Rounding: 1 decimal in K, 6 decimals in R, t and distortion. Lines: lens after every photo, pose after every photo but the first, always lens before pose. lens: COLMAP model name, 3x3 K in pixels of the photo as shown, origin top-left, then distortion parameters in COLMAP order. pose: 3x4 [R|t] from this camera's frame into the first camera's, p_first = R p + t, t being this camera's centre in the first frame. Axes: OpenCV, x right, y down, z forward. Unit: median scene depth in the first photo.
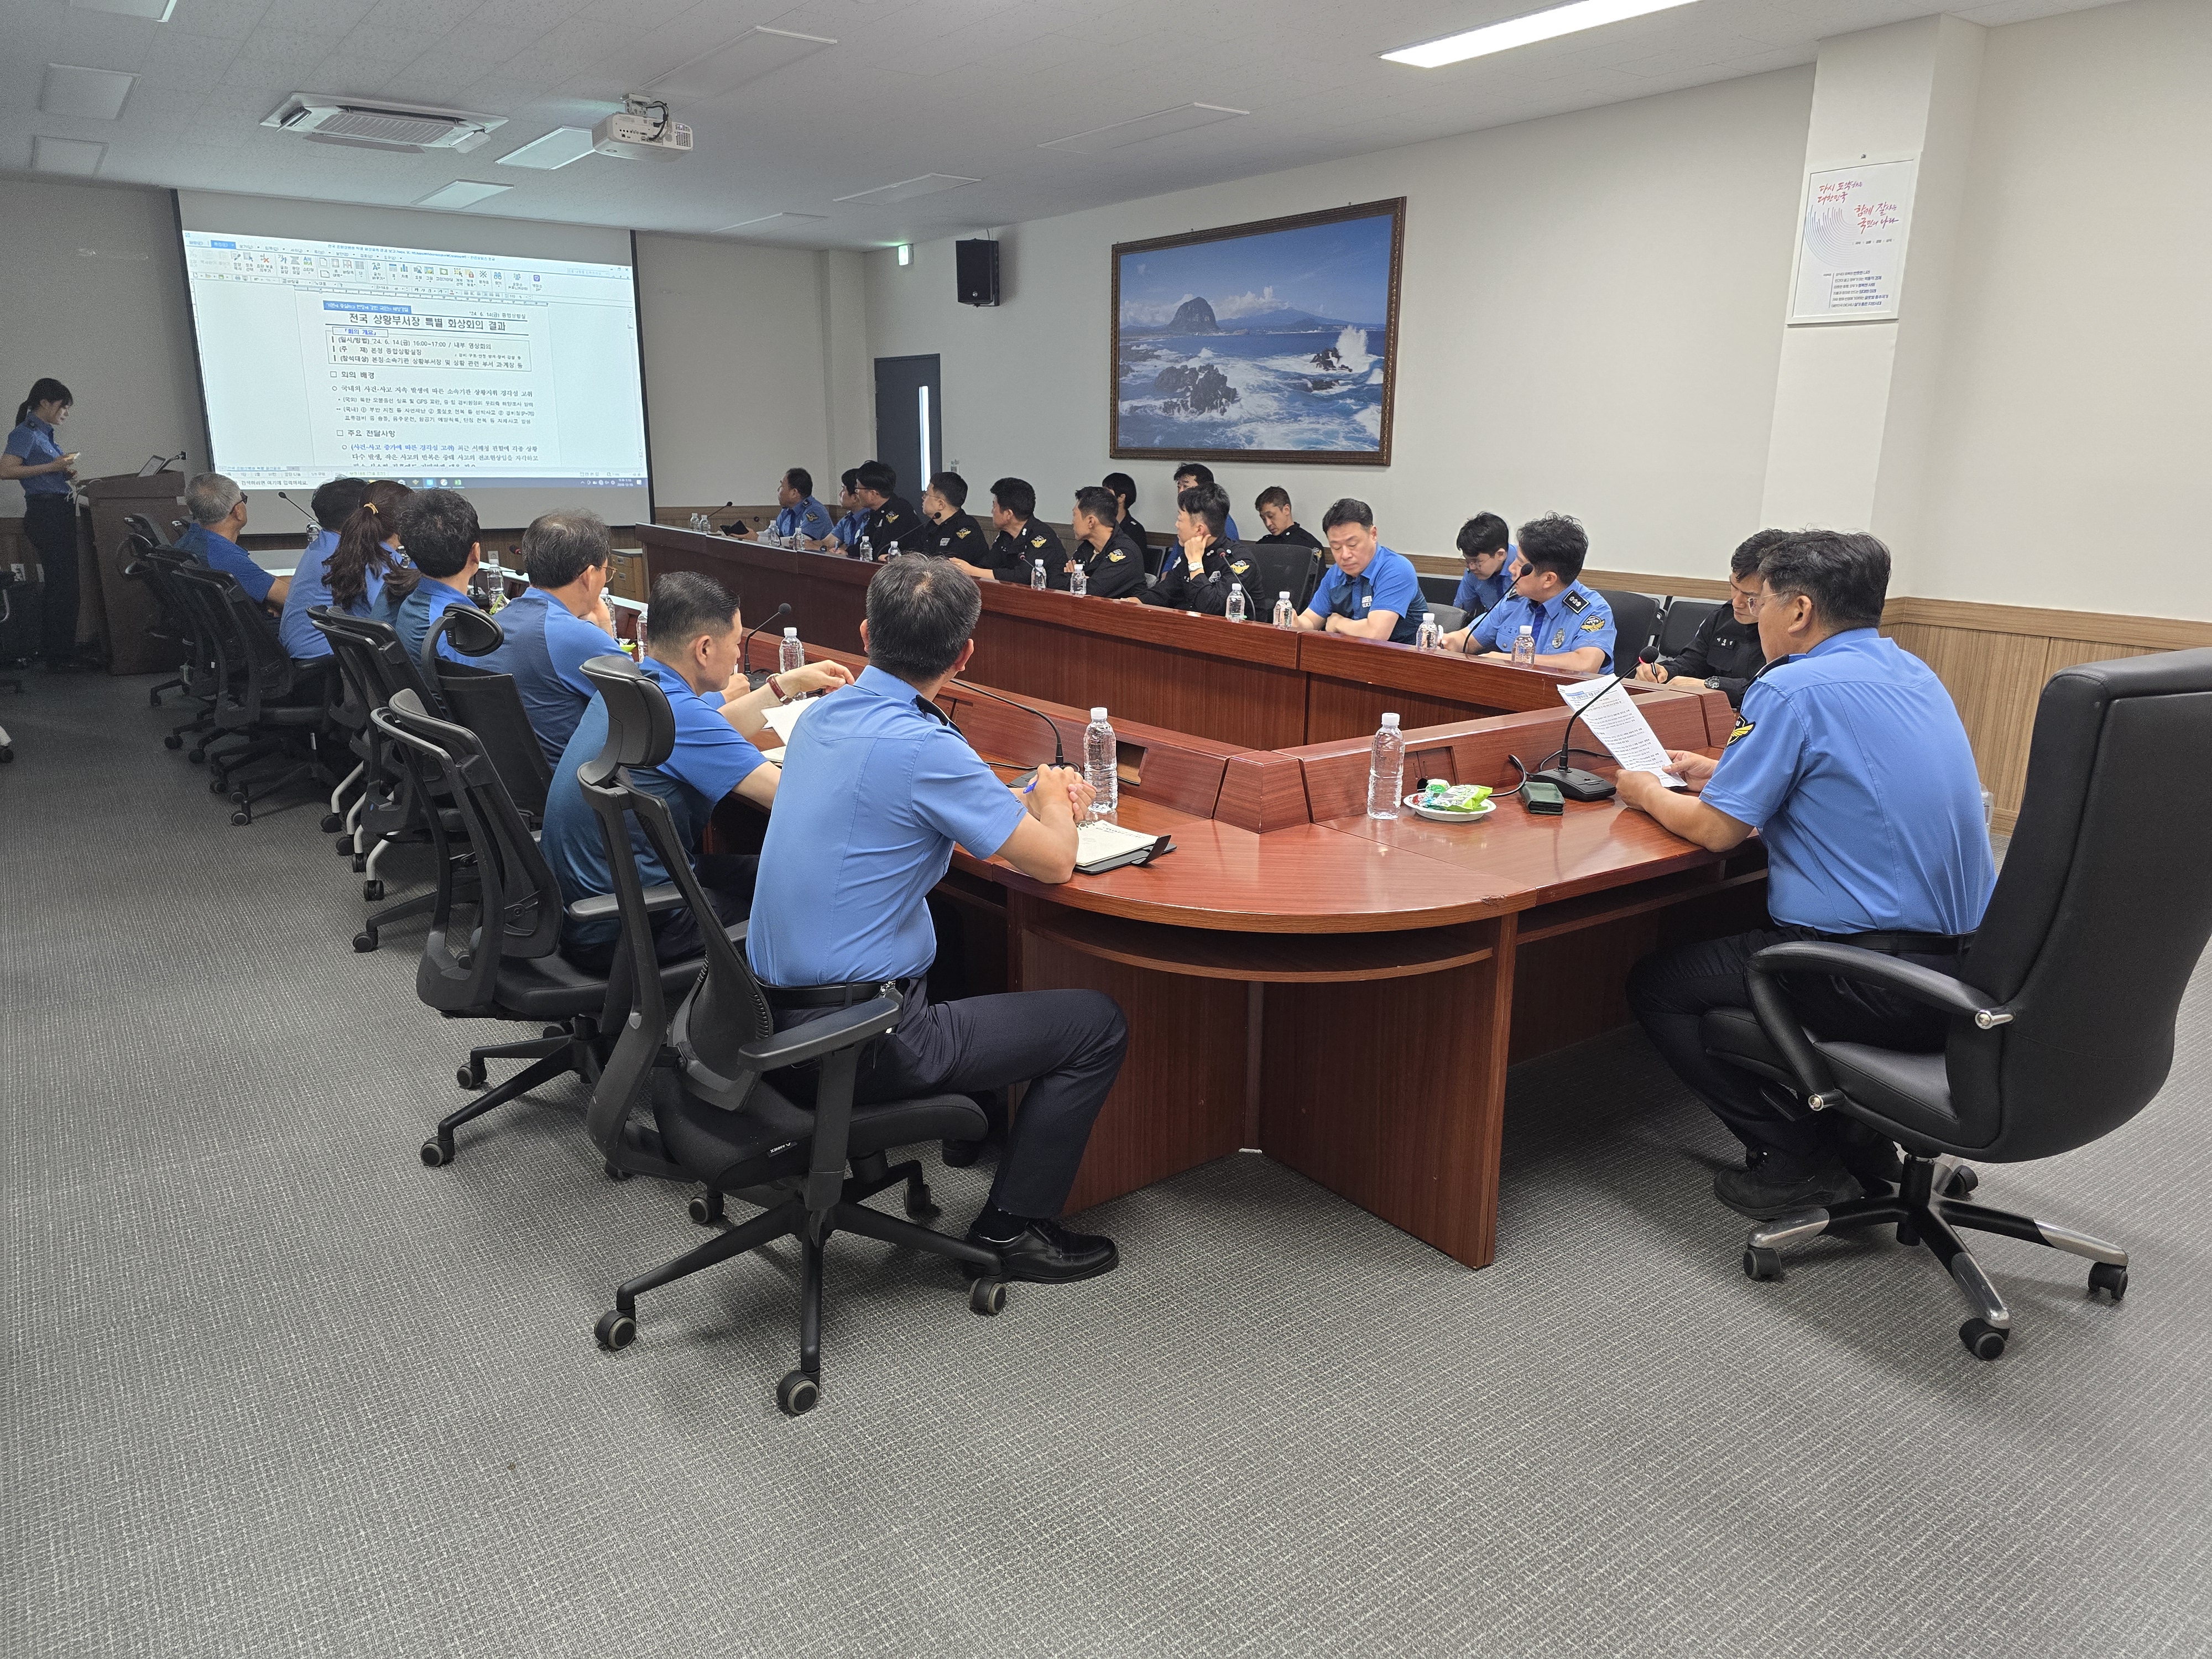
lens RADIAL K [[1480.3, 0, 1111.4], [0, 1480.3, 840.4], [0, 0, 1]] dist [-0.006716, -0.009154]
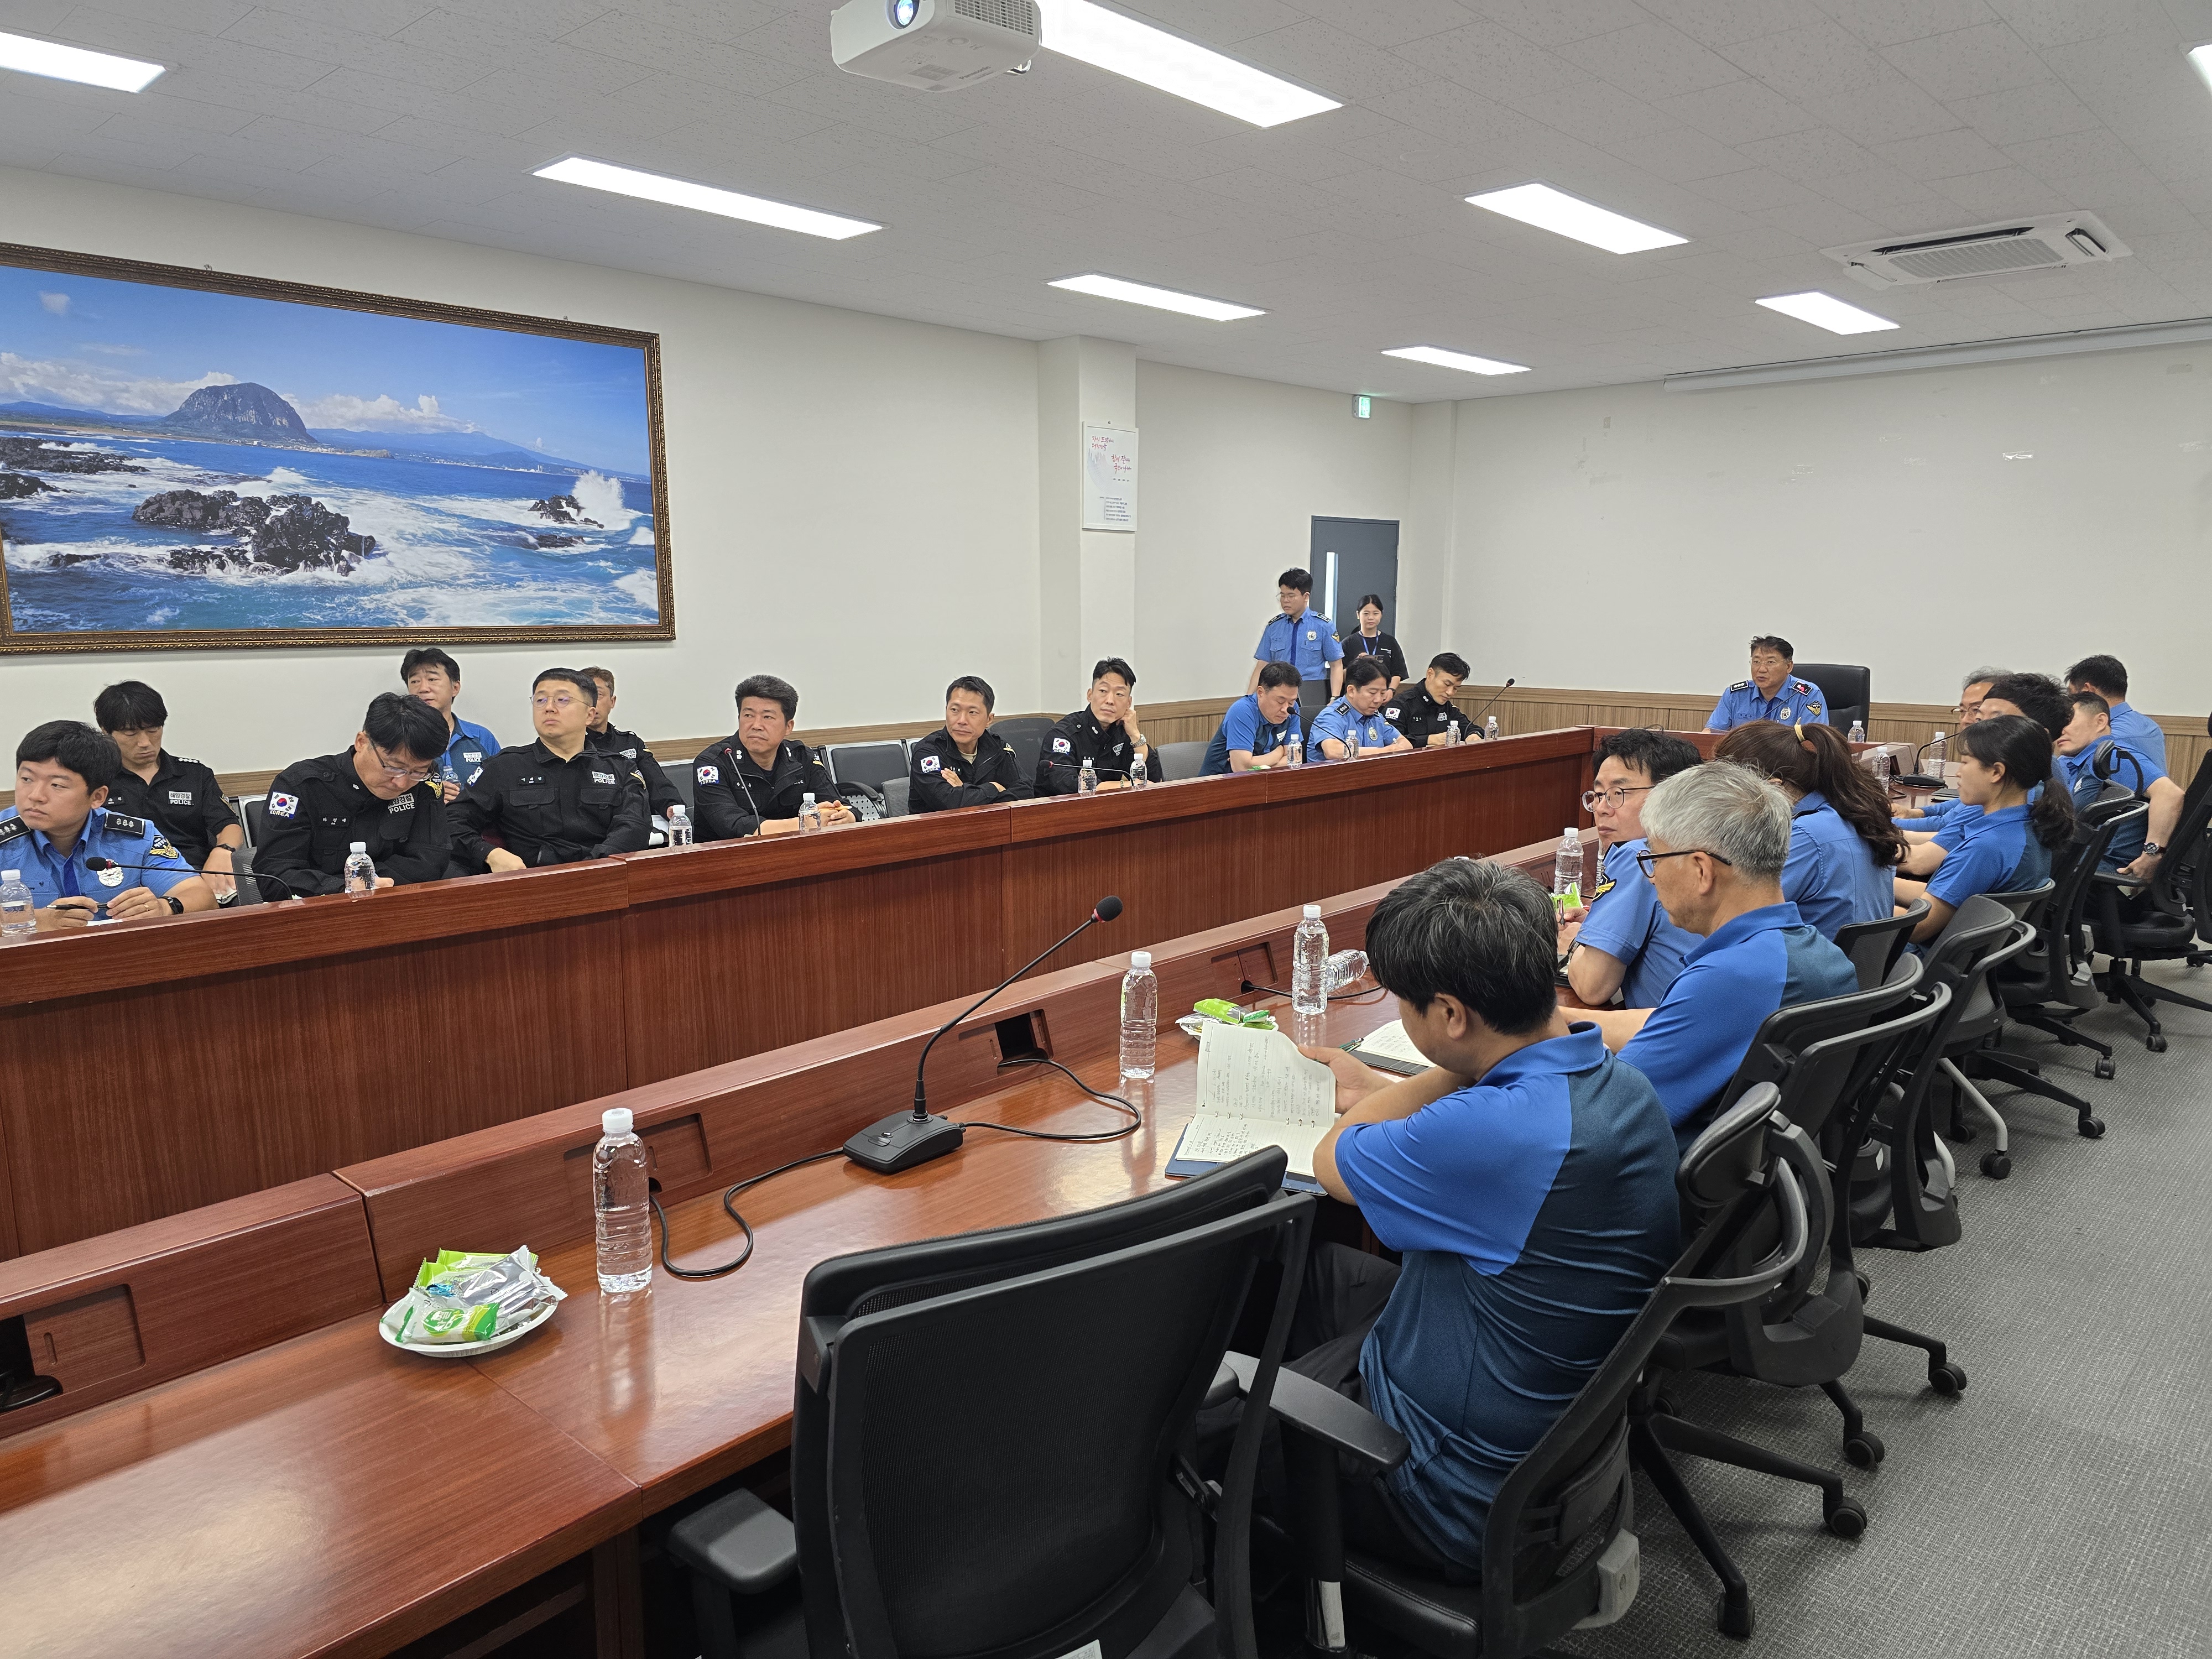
lens RADIAL K [[1480.3, 0, 1104.1], [0, 1480.3, 817.7], [0, 0, 1]] dist [-0.006716, -0.009154]
pose [[-0.209189, -0.151950, 0.965997, -0.669707], [0.251760, 0.946184, 0.203353, -0.256167], [-0.944911, 0.285739, -0.159677, 0.892719]]
